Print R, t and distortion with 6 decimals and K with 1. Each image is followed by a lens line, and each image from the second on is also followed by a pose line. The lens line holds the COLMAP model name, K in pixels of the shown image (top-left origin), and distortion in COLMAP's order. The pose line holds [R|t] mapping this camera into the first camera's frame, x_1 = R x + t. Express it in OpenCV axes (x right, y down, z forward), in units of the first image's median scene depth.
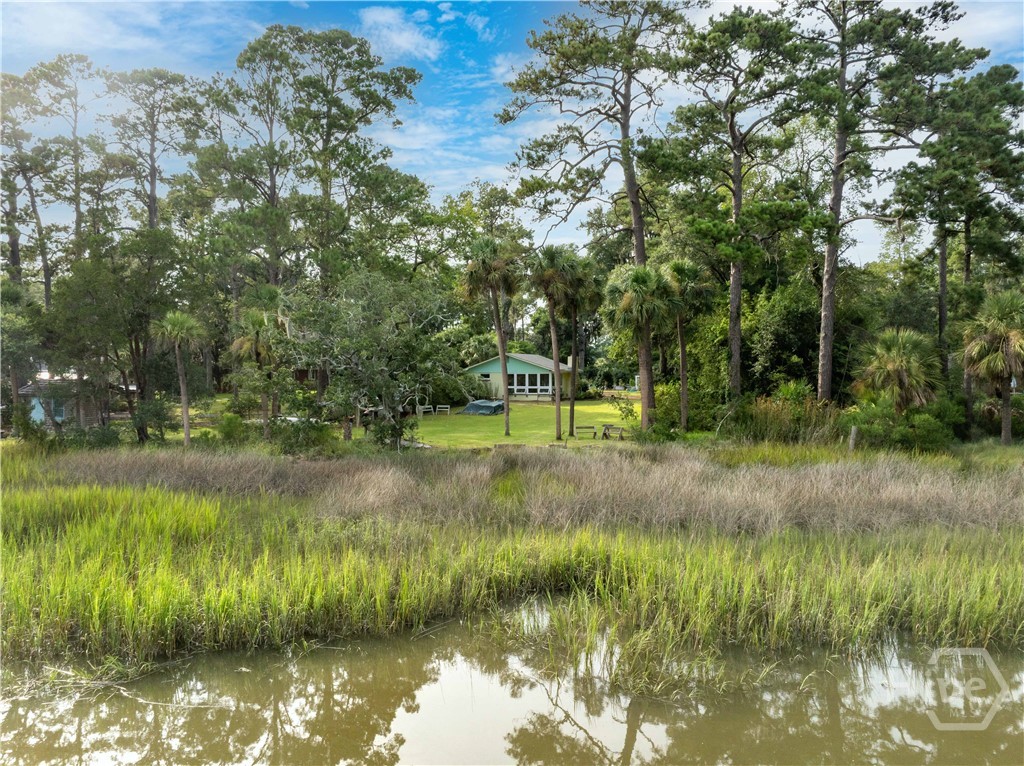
lens RADIAL K [[716.0, 0, 512.9], [0, 716.0, 382.8], [0, 0, 1]] dist [-0.051604, 0.001028]
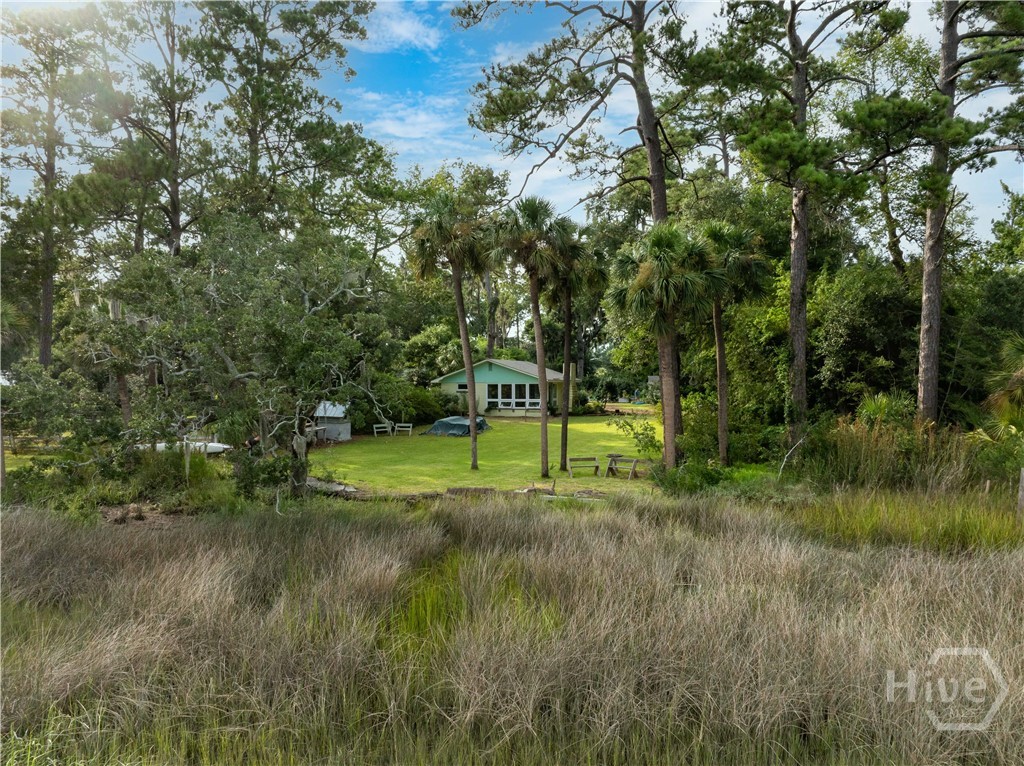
lens RADIAL K [[716.0, 0, 510.9], [0, 716.0, 382.6], [0, 0, 1]] dist [-0.051604, 0.001028]
pose [[0.999997, -0.000167, -0.002614, 0.030657], [0.000127, 0.999878, -0.015601, -0.002006], [0.002617, 0.015601, 0.999875, 0.280950]]
